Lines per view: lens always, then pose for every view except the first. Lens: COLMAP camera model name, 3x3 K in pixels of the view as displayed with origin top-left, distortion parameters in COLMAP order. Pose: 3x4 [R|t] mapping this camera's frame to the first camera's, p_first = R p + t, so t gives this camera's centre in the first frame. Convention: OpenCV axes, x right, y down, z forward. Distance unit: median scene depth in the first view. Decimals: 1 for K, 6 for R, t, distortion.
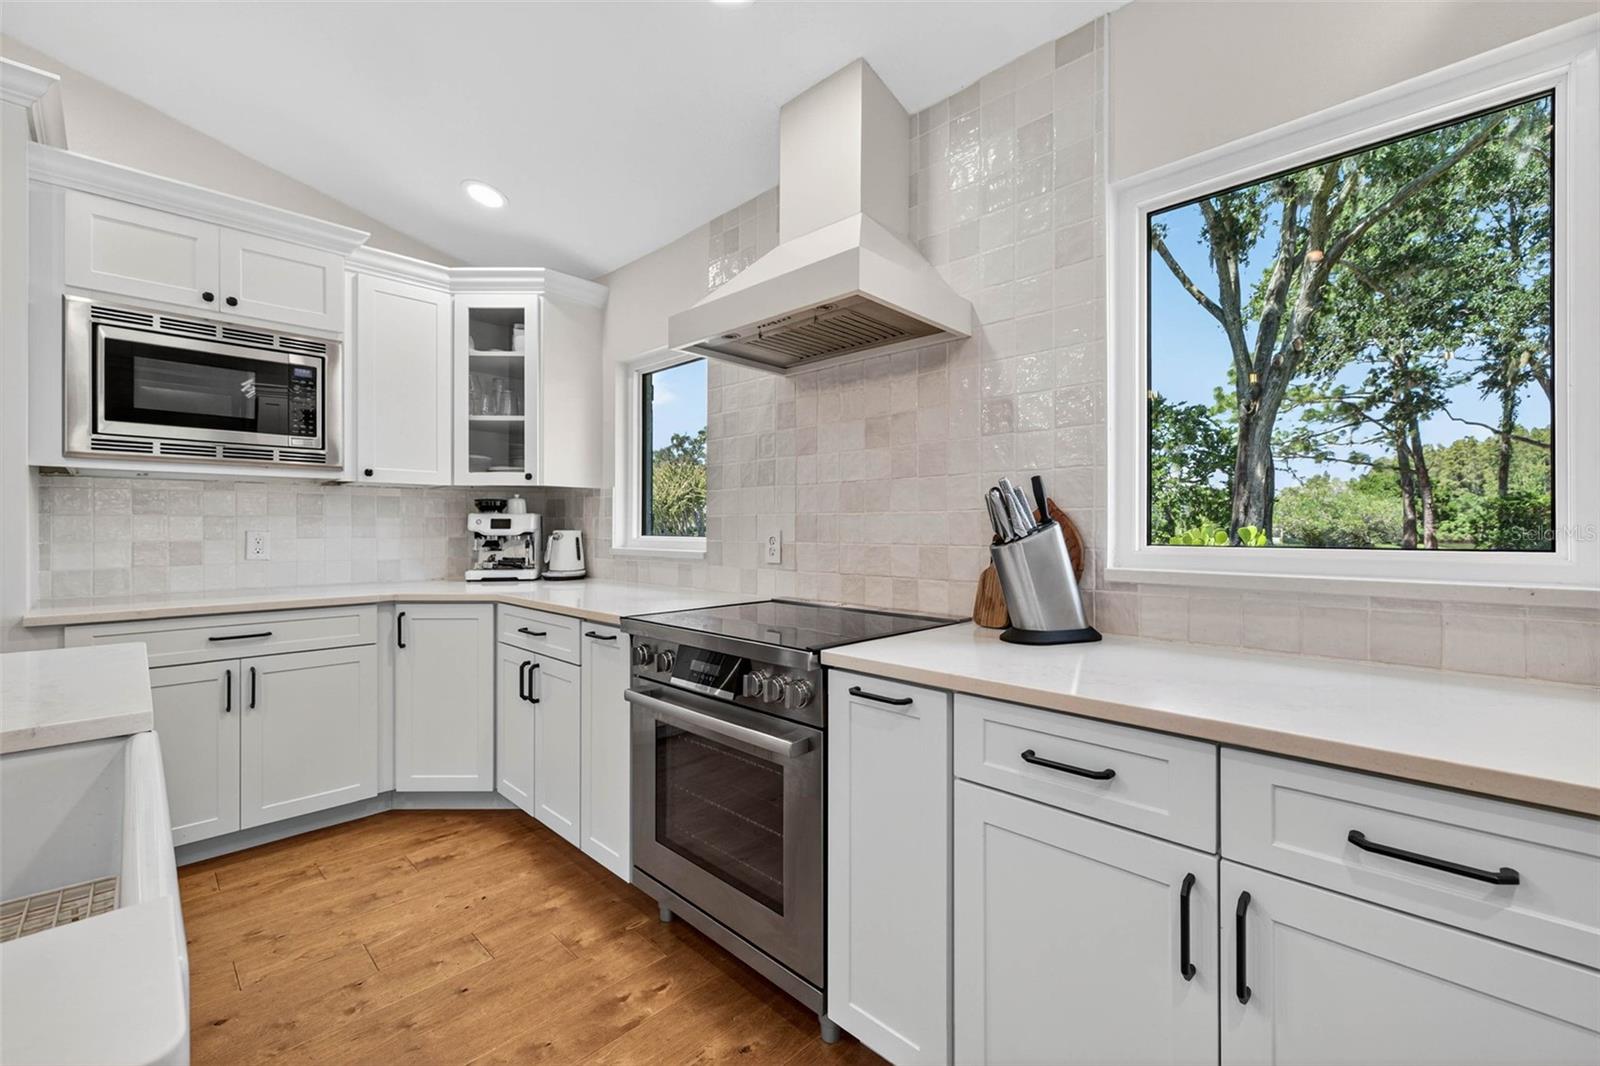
lens RADIAL K [[668.2, 0, 801.9], [0, 668.2, 530.8], [0, 0, 1]] dist [0.000816, -0.000070]
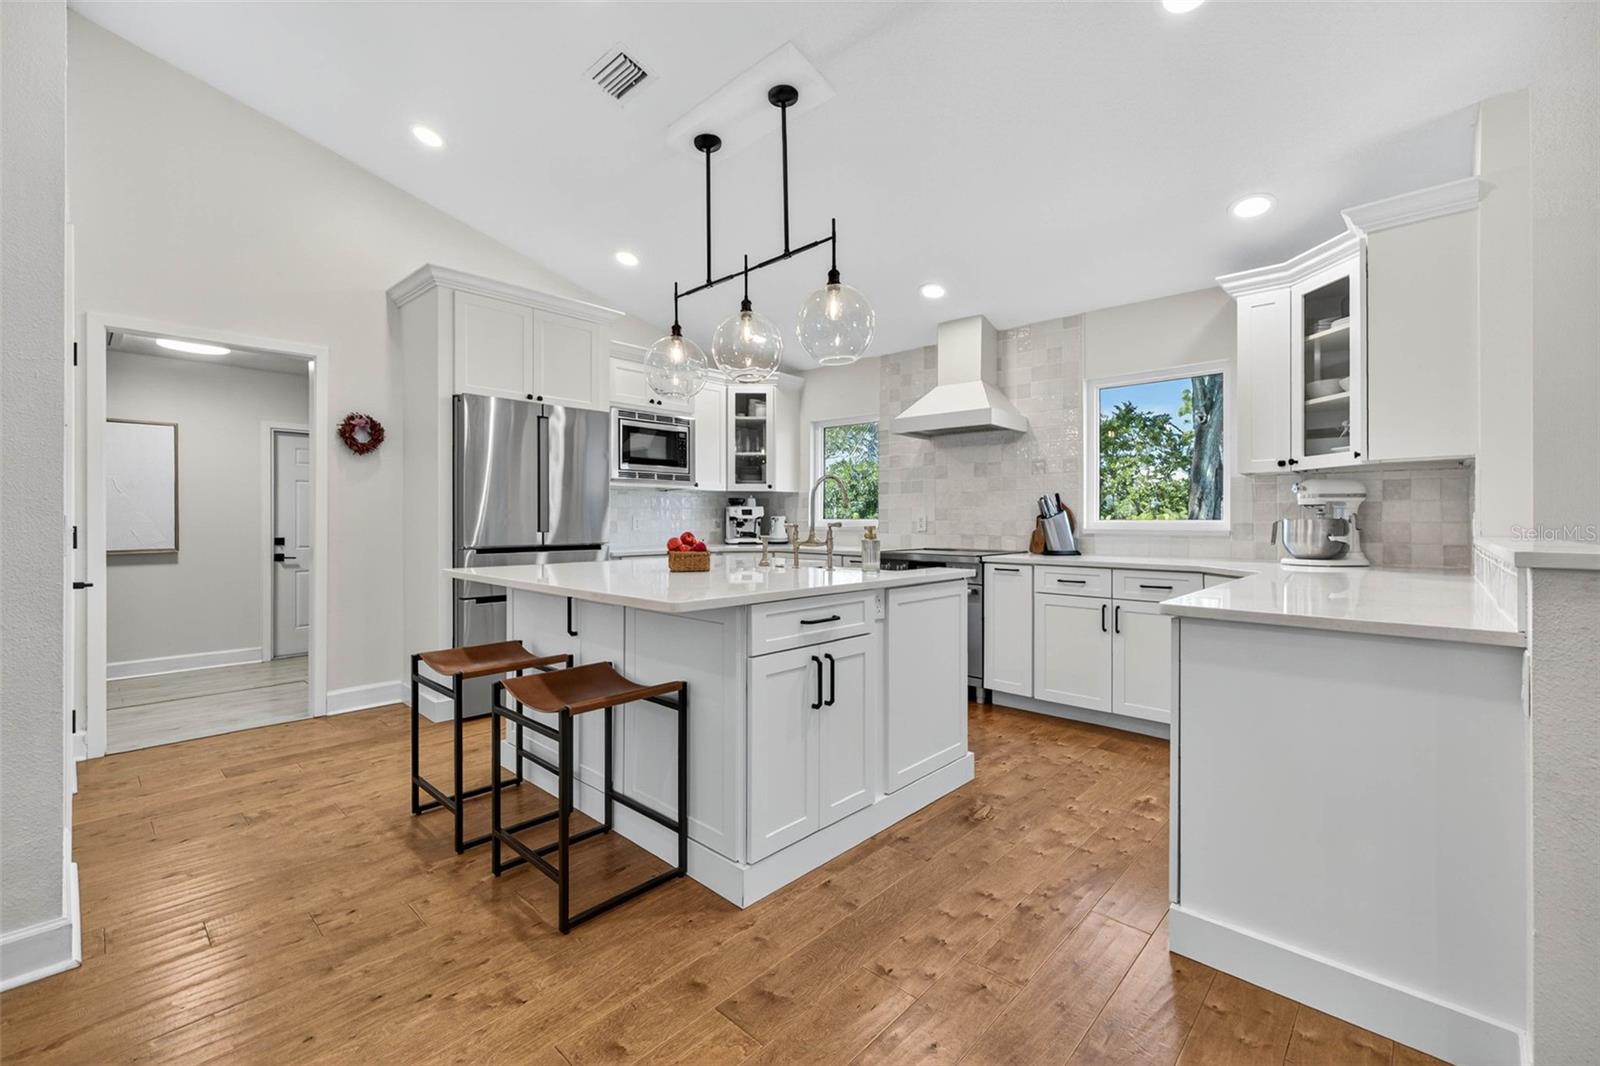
lens RADIAL K [[668.2, 0, 798.6], [0, 668.2, 524.9], [0, 0, 1]] dist [0.000816, -0.000070]
pose [[0.999770, 0.000073, 0.021449, -0.449681], [-0.000154, 0.999993, 0.003765, 0.021400], [-0.021448, -0.003768, 0.999763, -1.001797]]
